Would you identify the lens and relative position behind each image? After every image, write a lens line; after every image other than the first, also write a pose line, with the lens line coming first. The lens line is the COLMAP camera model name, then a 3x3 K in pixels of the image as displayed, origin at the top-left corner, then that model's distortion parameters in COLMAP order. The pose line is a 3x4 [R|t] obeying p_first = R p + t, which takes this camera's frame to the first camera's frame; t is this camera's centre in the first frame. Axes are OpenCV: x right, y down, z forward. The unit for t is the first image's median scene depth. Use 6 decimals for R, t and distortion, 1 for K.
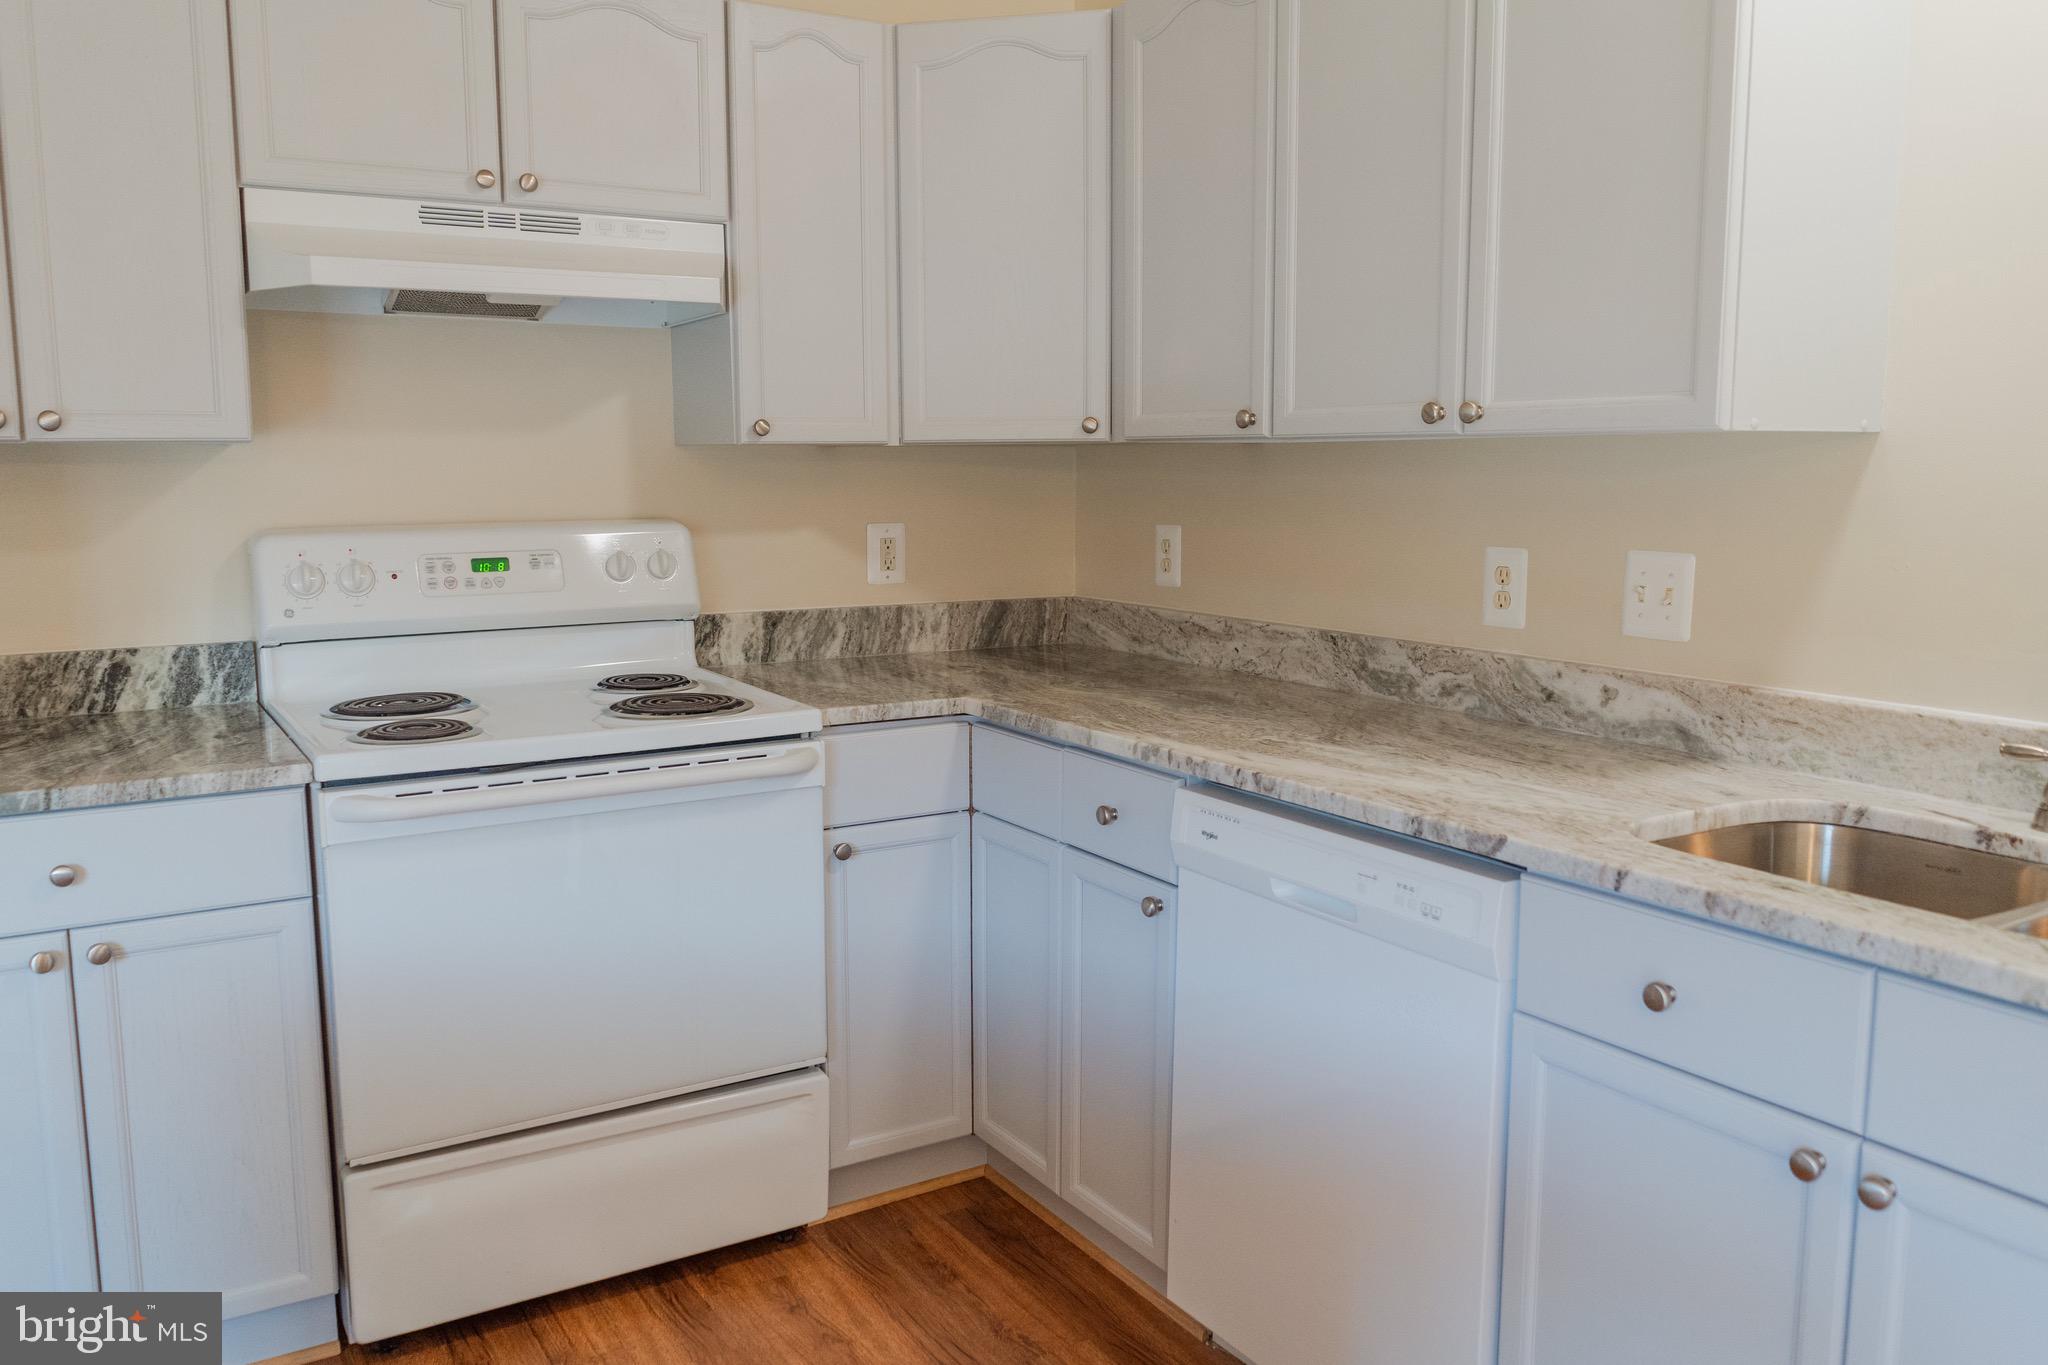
lens RADIAL K [[1599.8, 0, 1018.6], [0, 1599.8, 675.9], [0, 0, 1]] dist [-0.015647, 0.001300]
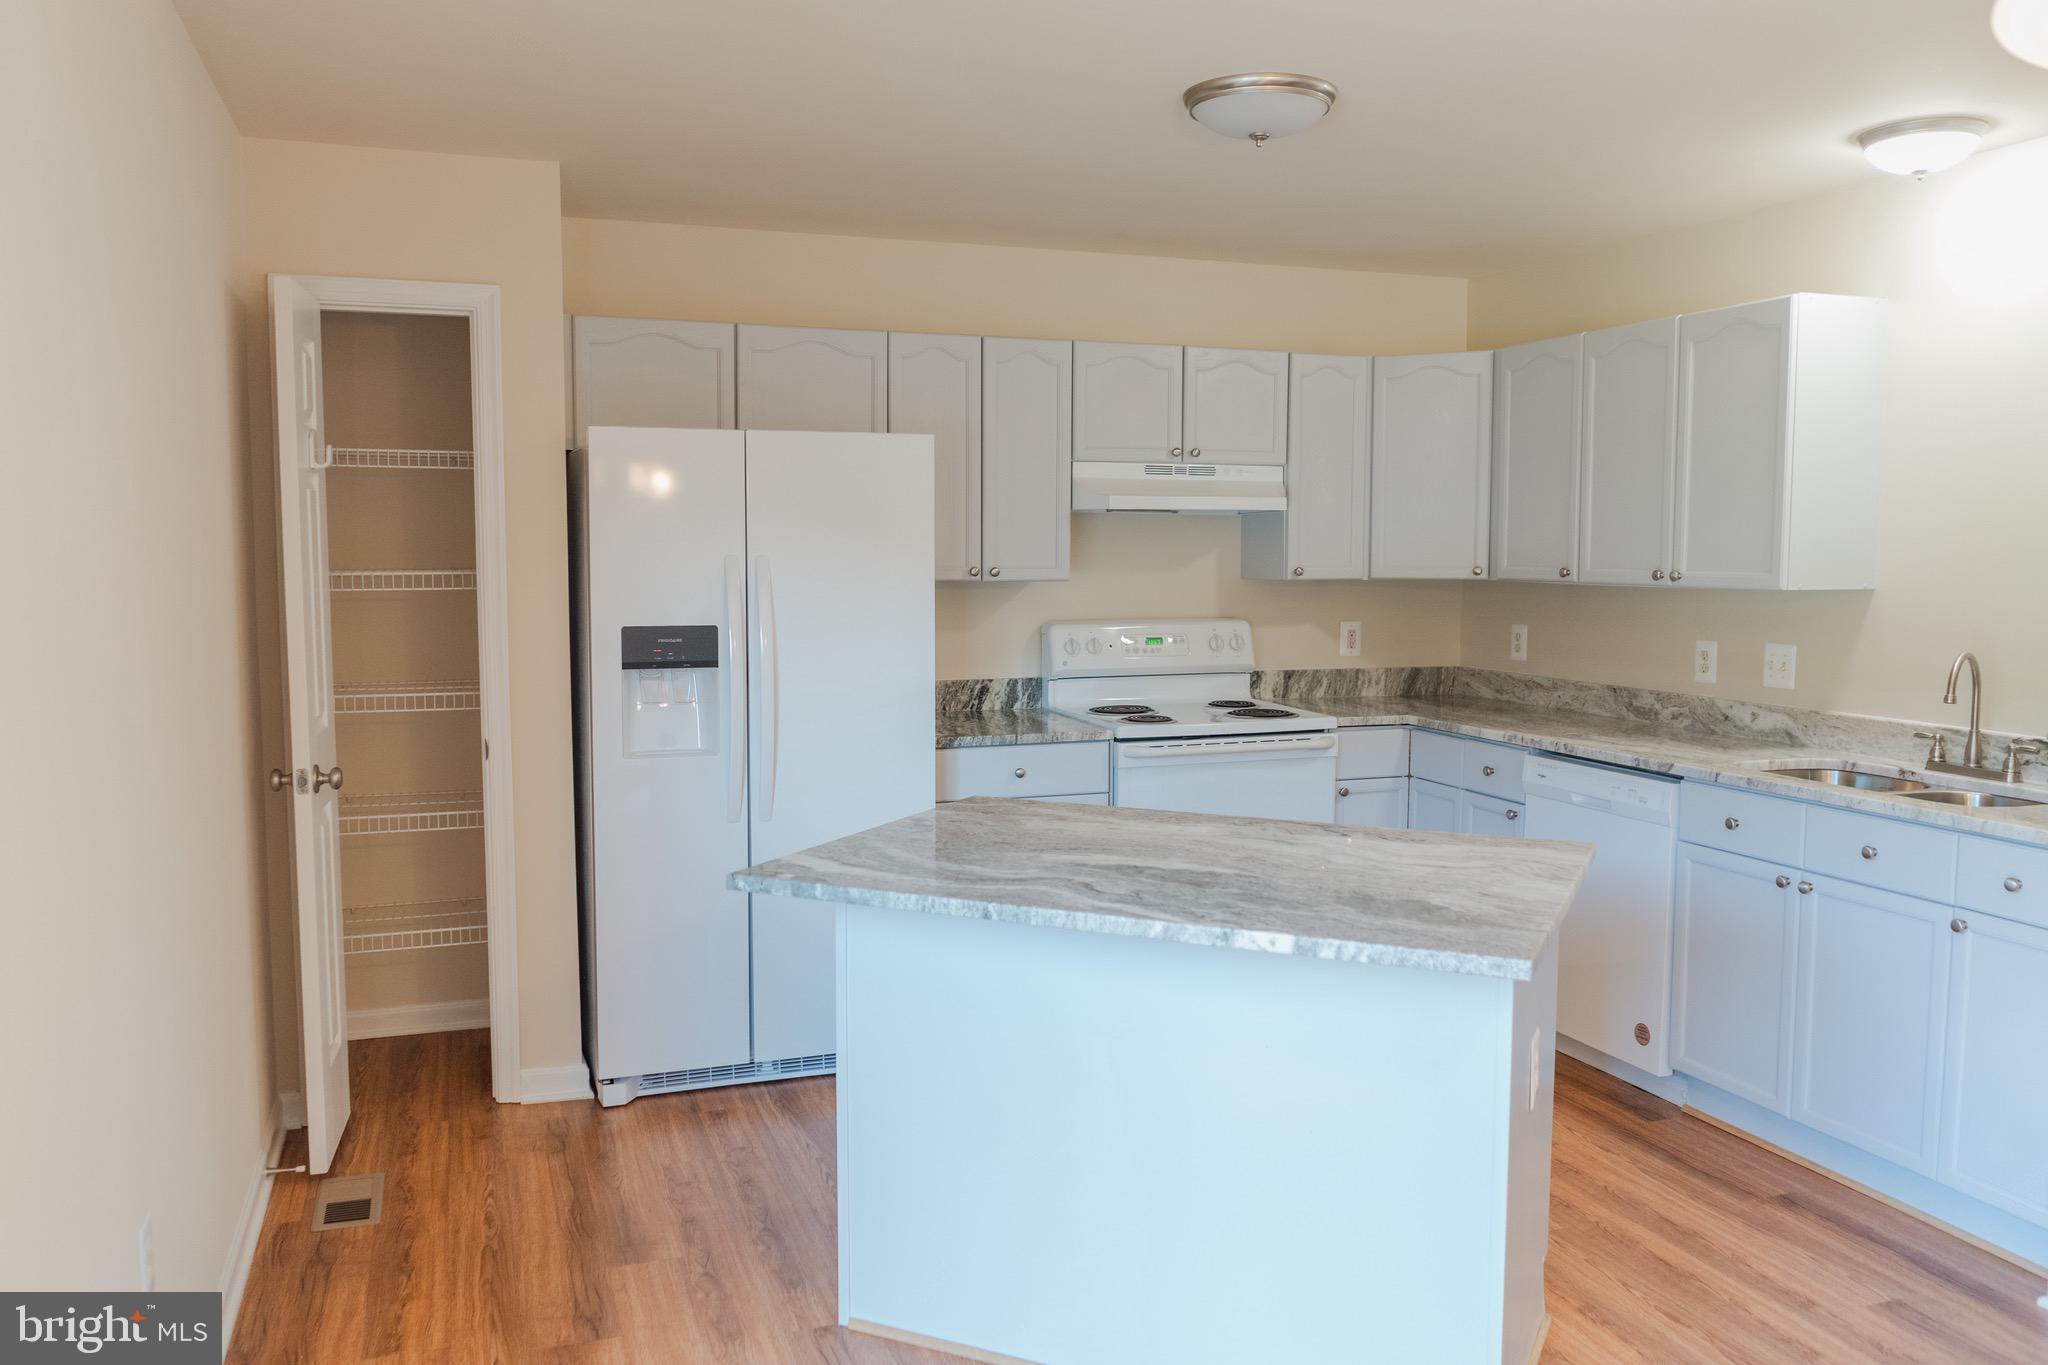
lens RADIAL K [[1599.8, 0, 1016.1], [0, 1599.8, 682.2], [0, 0, 1]] dist [-0.015647, 0.001300]
pose [[0.979655, 0.021711, -0.199509, -0.118944], [-0.031358, 0.998480, -0.045323, 0.079564], [0.198222, 0.050657, 0.978847, -1.006708]]
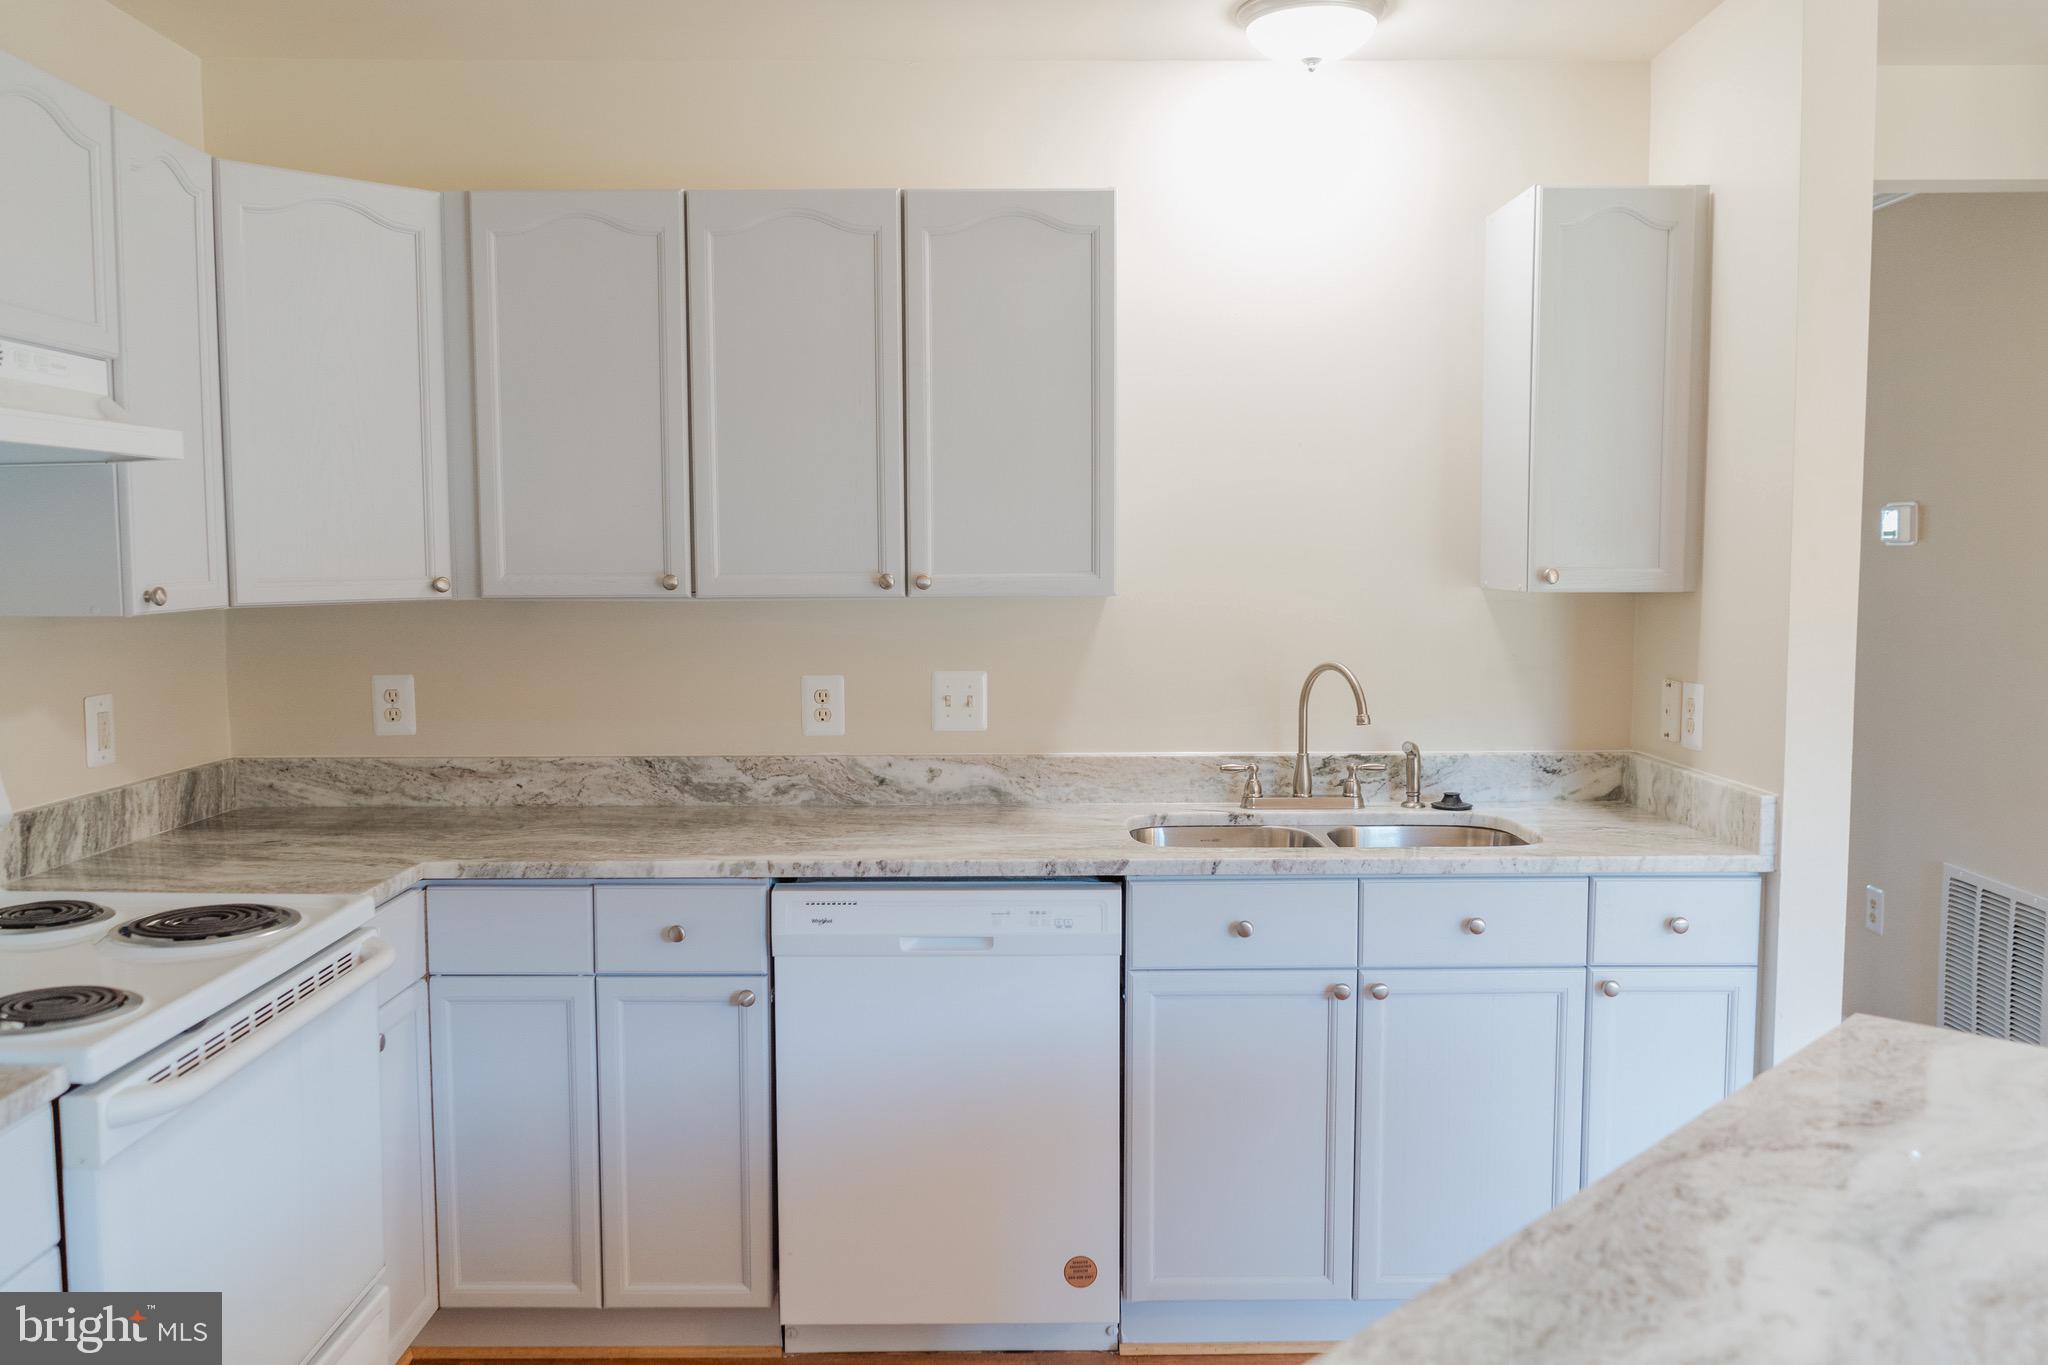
lens RADIAL K [[1599.8, 0, 1029.5], [0, 1599.8, 676.7], [0, 0, 1]] dist [-0.015647, 0.001300]
pose [[0.512658, -0.069596, 0.855767, -0.725154], [0.119132, 0.992834, 0.009376, -0.070097], [-0.850288, 0.097143, 0.517276, 0.169892]]
